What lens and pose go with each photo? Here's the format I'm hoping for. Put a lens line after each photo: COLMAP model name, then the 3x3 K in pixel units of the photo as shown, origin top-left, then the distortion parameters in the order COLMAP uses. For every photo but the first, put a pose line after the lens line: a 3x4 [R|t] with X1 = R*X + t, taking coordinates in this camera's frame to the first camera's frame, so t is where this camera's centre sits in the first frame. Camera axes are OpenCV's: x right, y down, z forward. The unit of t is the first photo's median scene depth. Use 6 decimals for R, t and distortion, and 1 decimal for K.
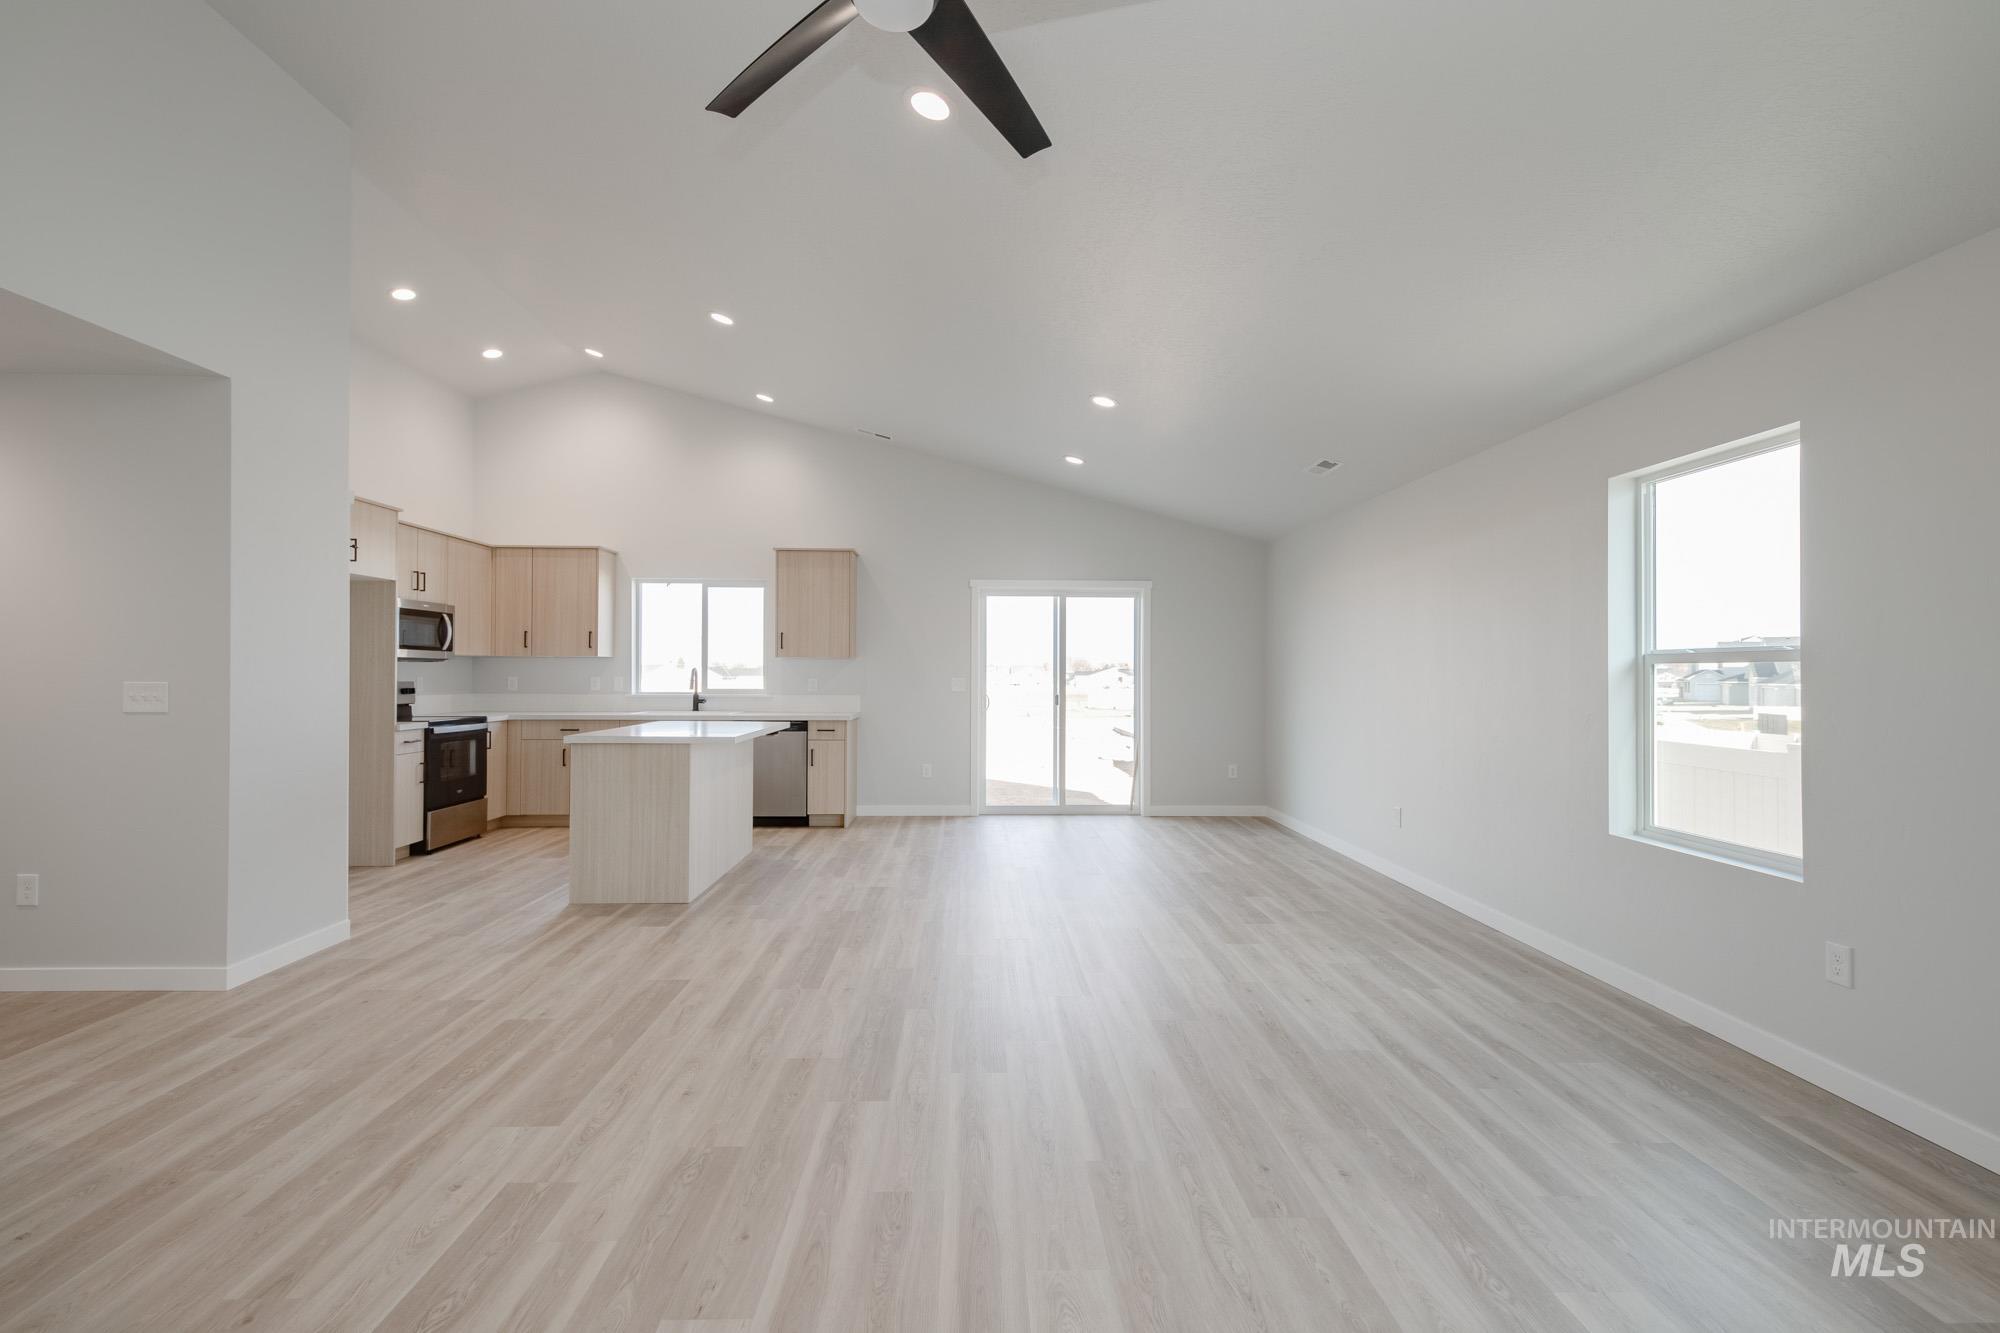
lens RADIAL K [[916.5, 0, 996.7], [0, 916.5, 665.9], [0, 0, 1]] dist [0.019518, -0.007624]
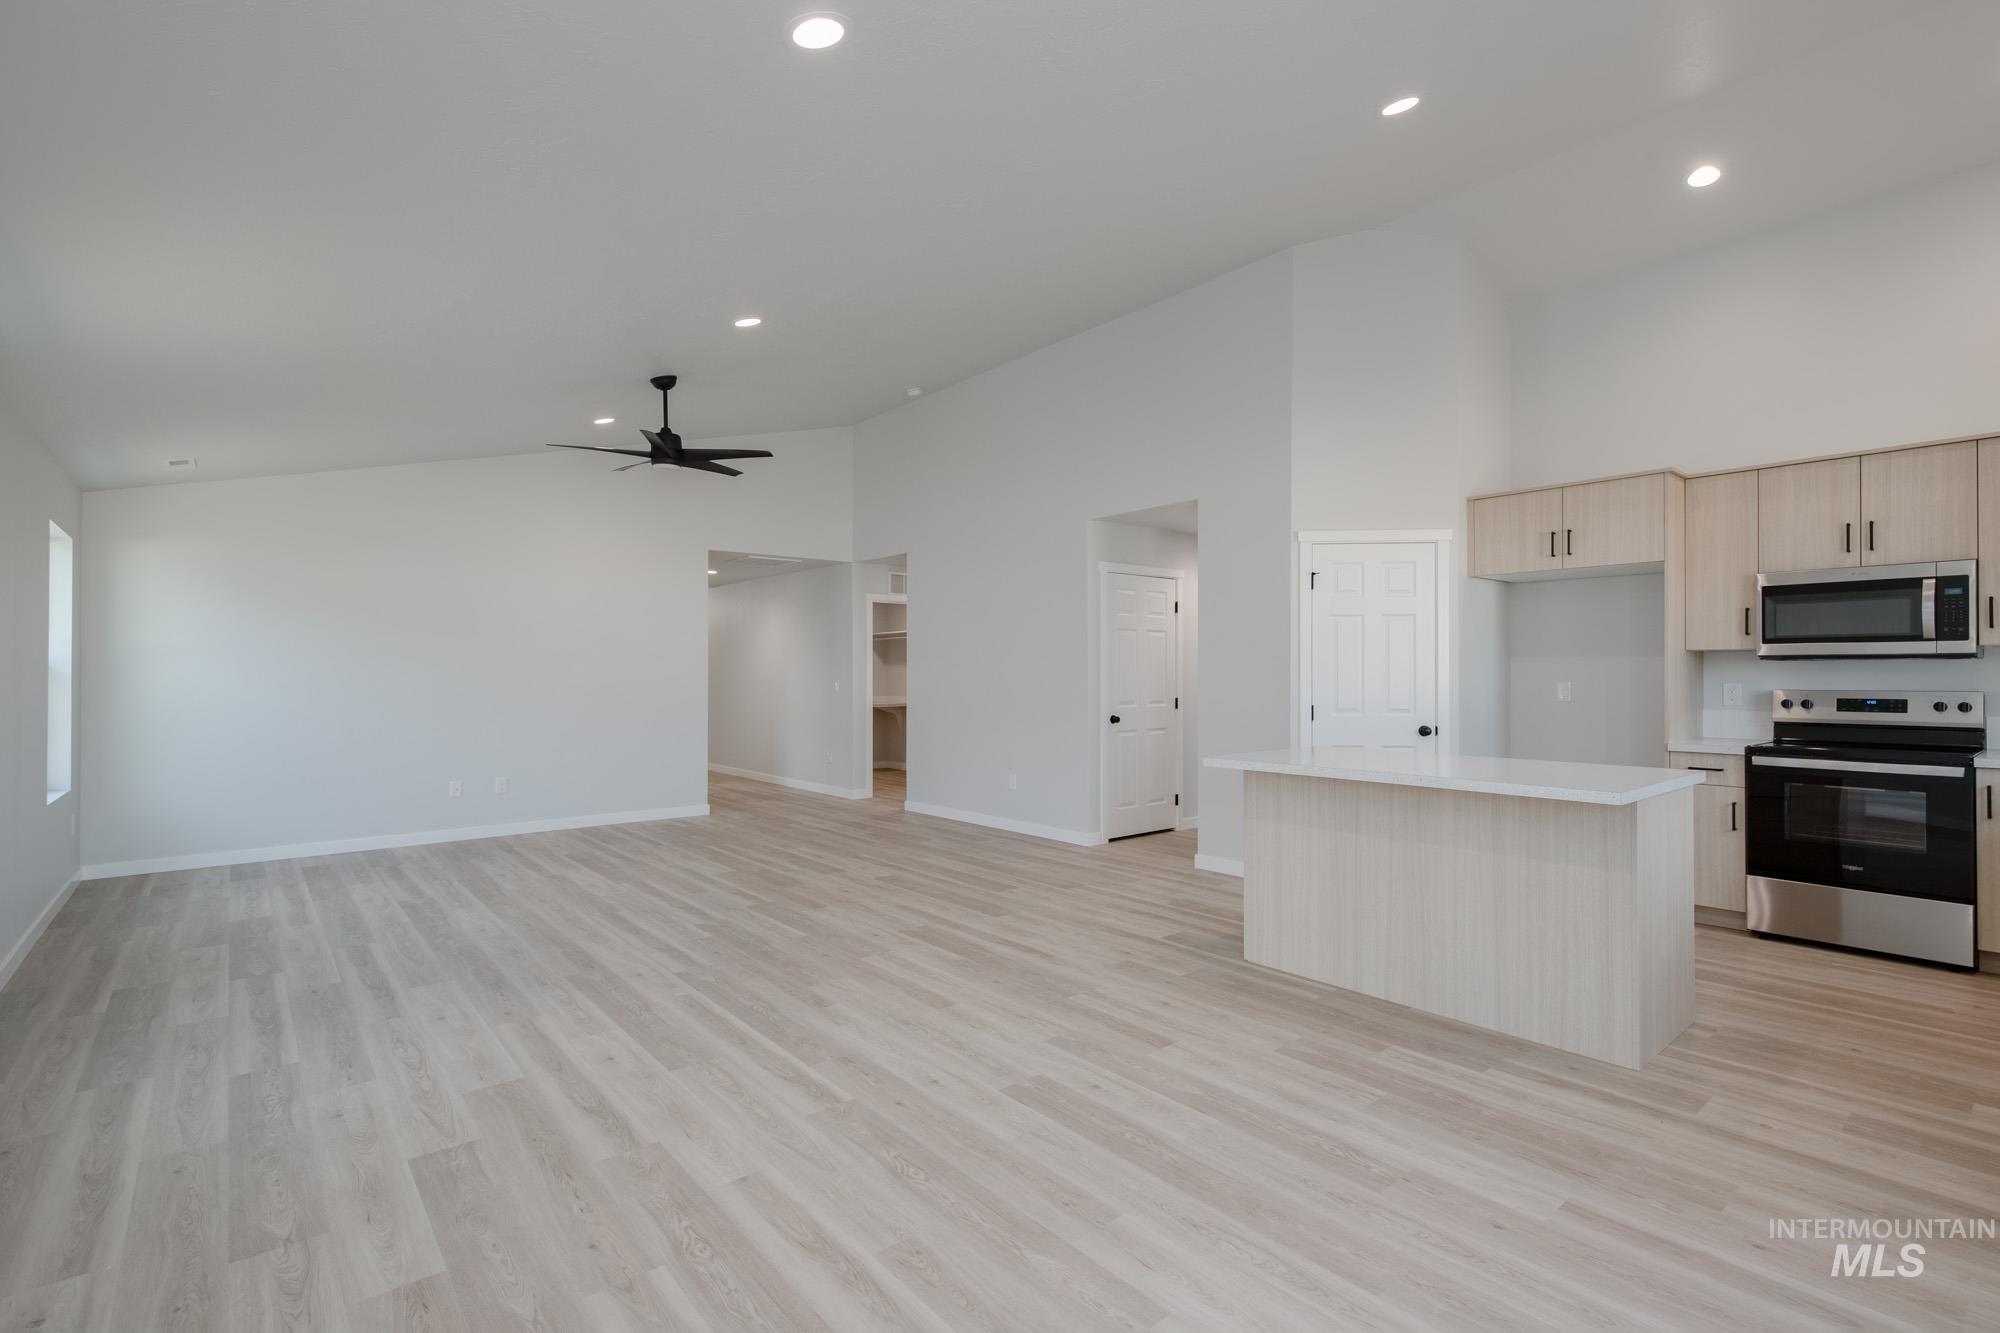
lens RADIAL K [[918.2, 0, 994.2], [0, 918.2, 678.3], [0, 0, 1]] dist [0.019447, -0.007437]
pose [[-0.787822, -0.000727, -0.615903, 0.247055], [0.003434, 0.999979, -0.005574, 0.009225], [0.615894, -0.006506, -0.787802, 1.089536]]
